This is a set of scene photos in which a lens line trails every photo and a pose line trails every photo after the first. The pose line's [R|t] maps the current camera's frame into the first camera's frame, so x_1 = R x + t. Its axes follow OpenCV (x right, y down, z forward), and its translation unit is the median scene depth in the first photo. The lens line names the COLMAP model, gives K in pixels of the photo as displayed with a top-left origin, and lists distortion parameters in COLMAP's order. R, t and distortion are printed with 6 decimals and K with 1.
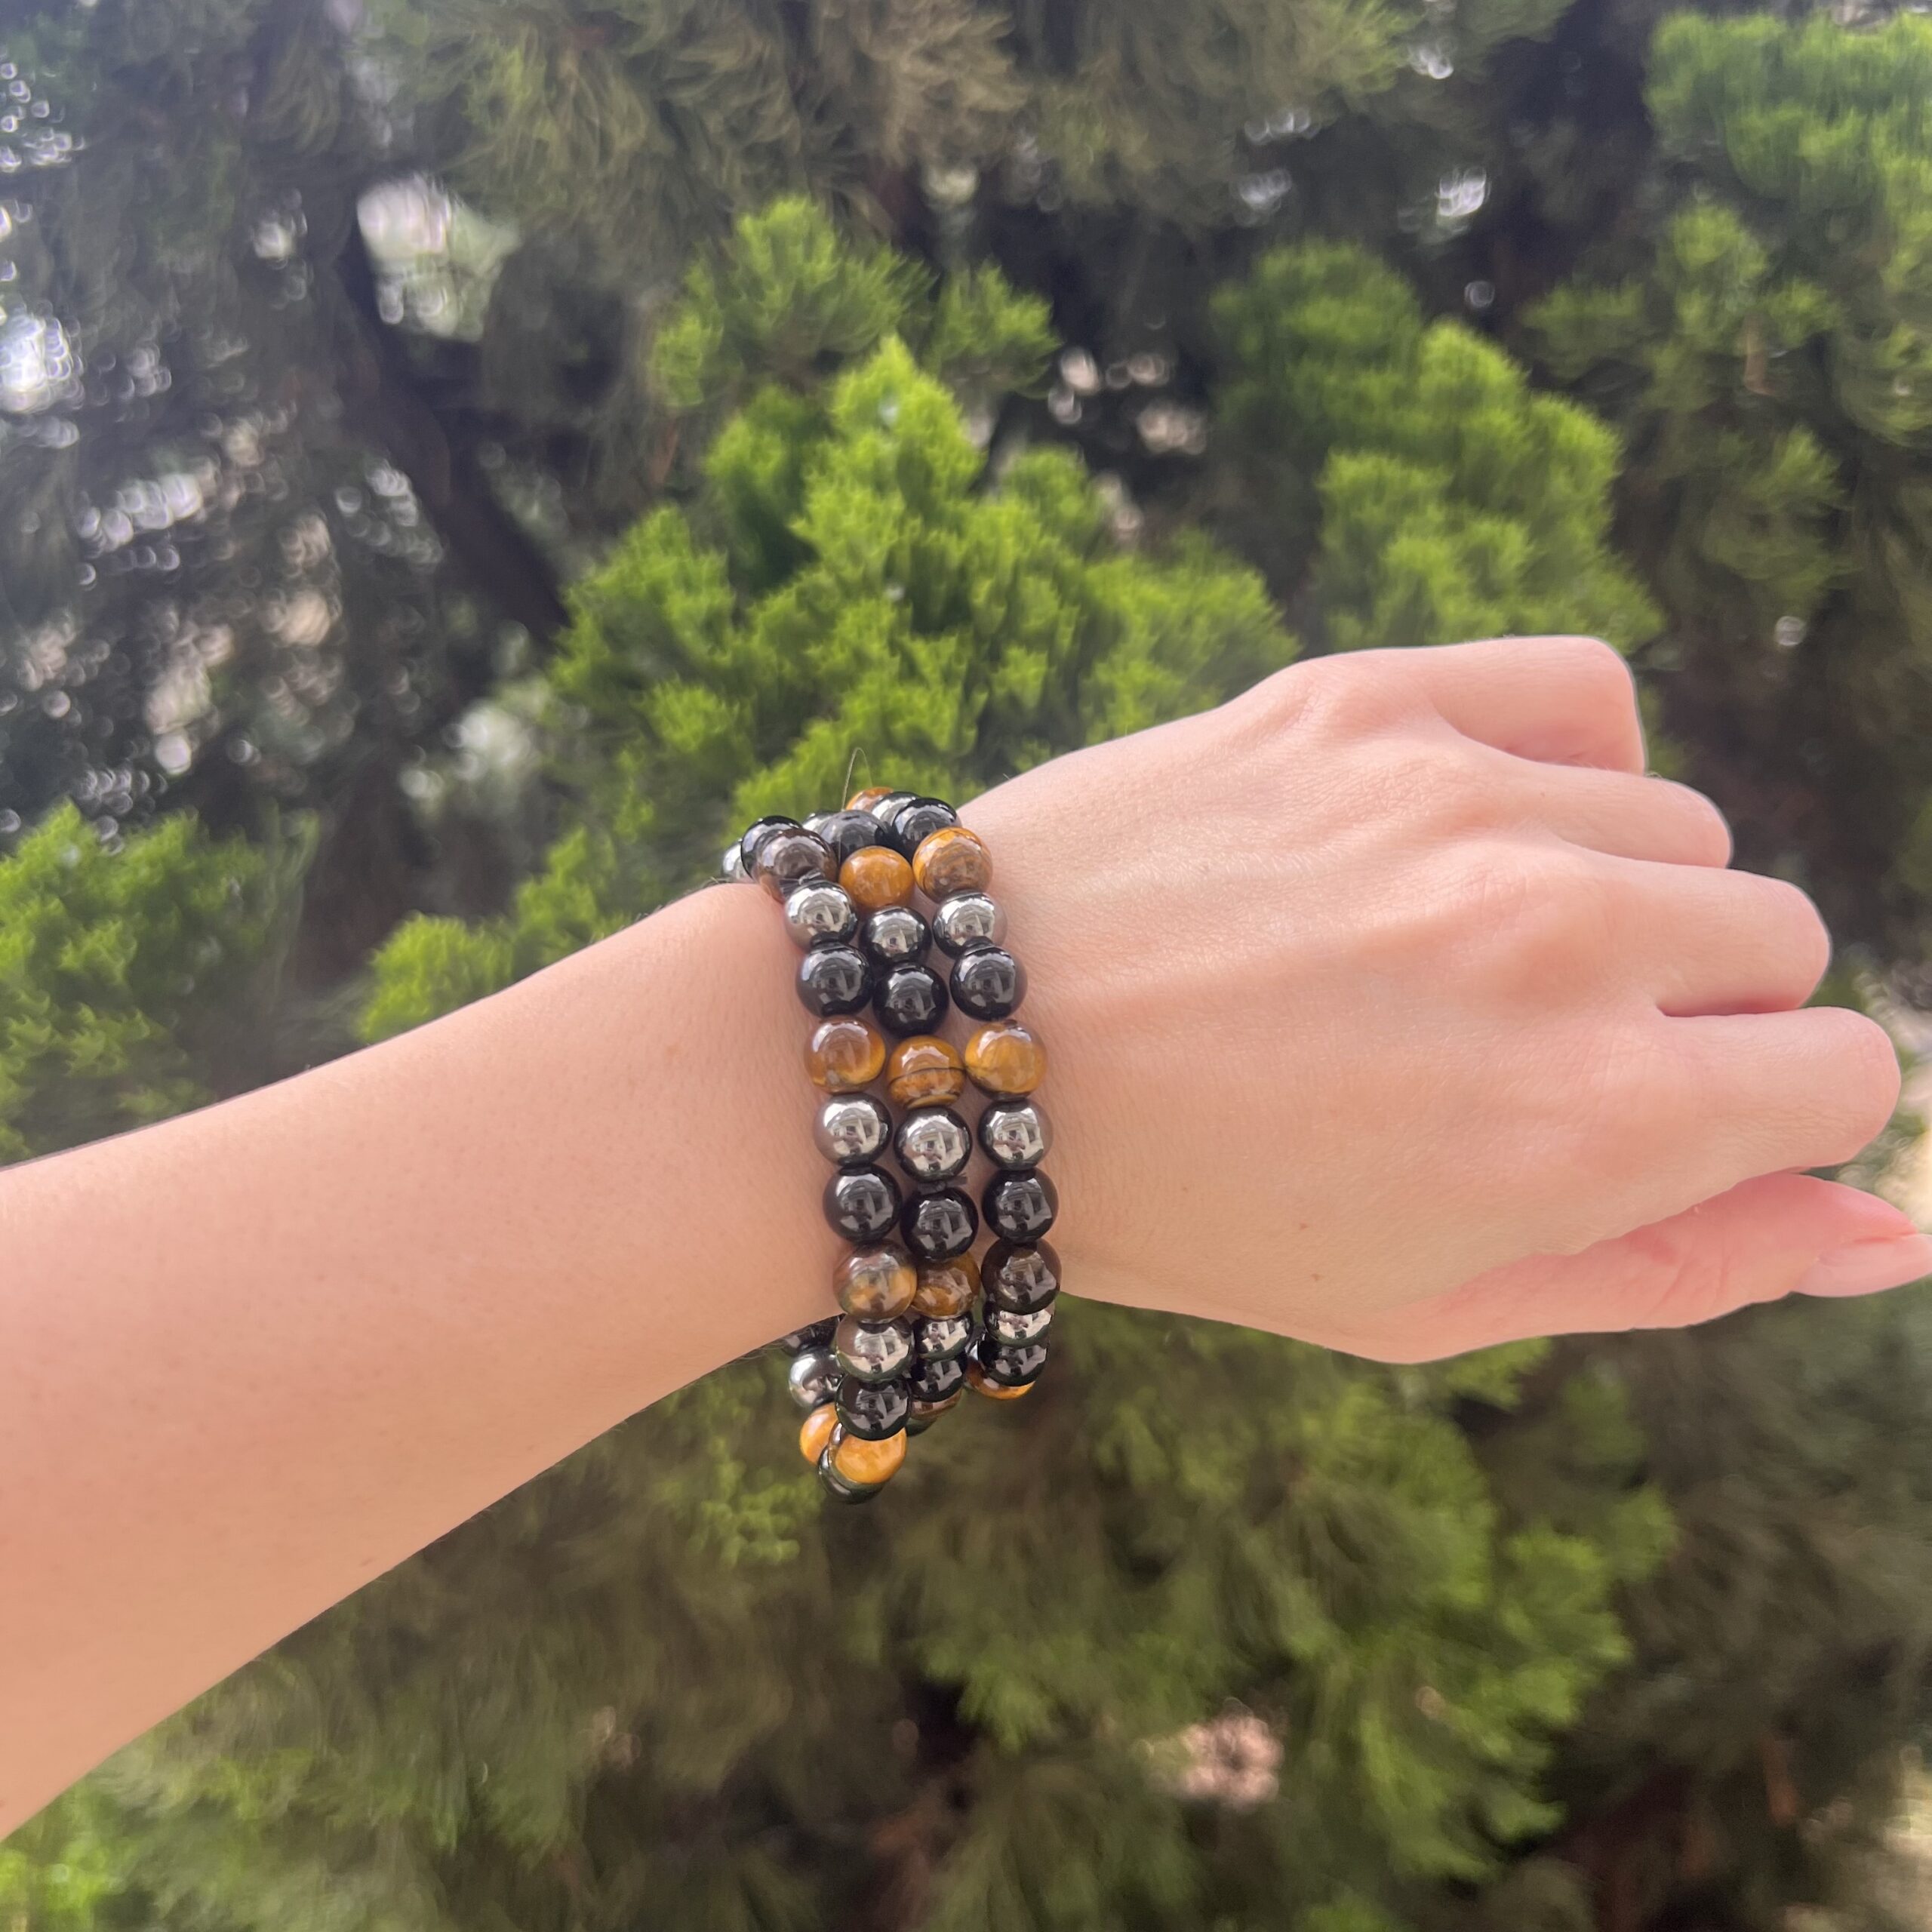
lens RADIAL K [[1925.3, 0, 966.0], [0, 1925.3, 966.0], [0, 0, 1]] dist [0.003431, -0.011434]
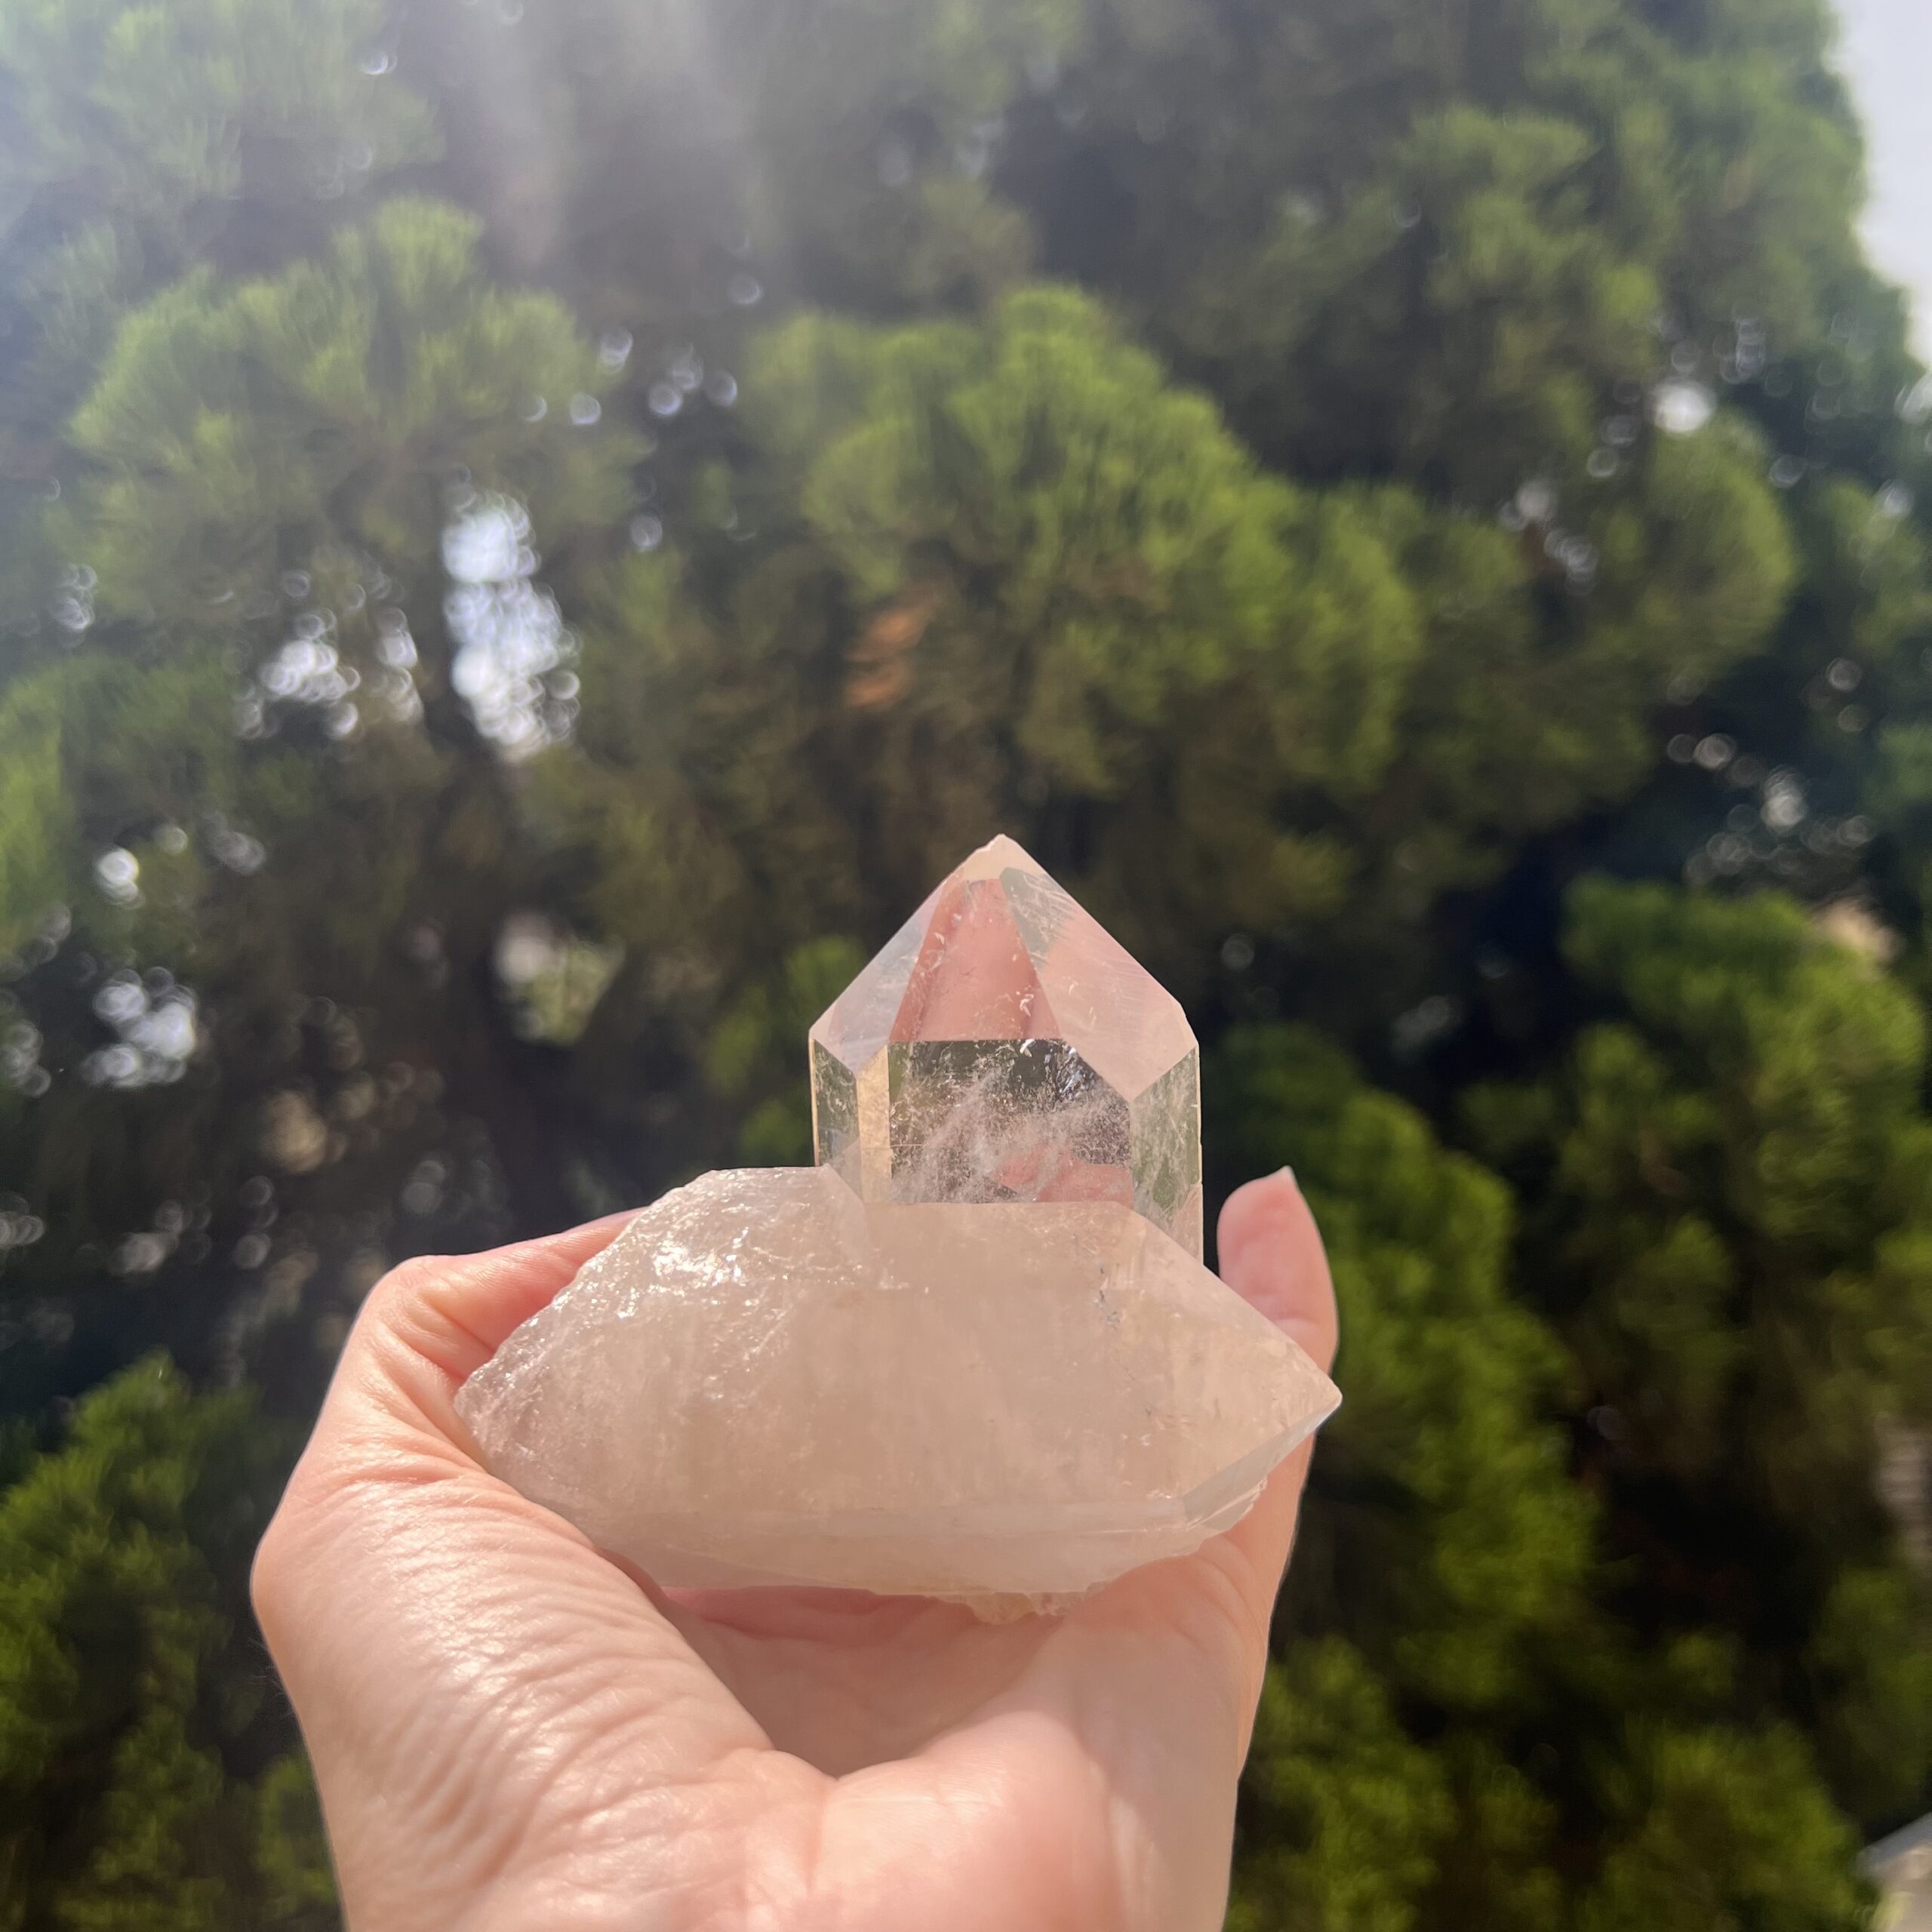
lens RADIAL K [[1983.0, 0, 966.0], [0, 1983.0, 966.0], [0, 0, 1]] dist [-0.019426, 0.009750]
pose [[0.994483, 0.098587, -0.035841, 0.028516], [-0.104826, 0.921183, -0.374743, 0.071623], [-0.003928, 0.376433, 0.926436, -0.152737]]
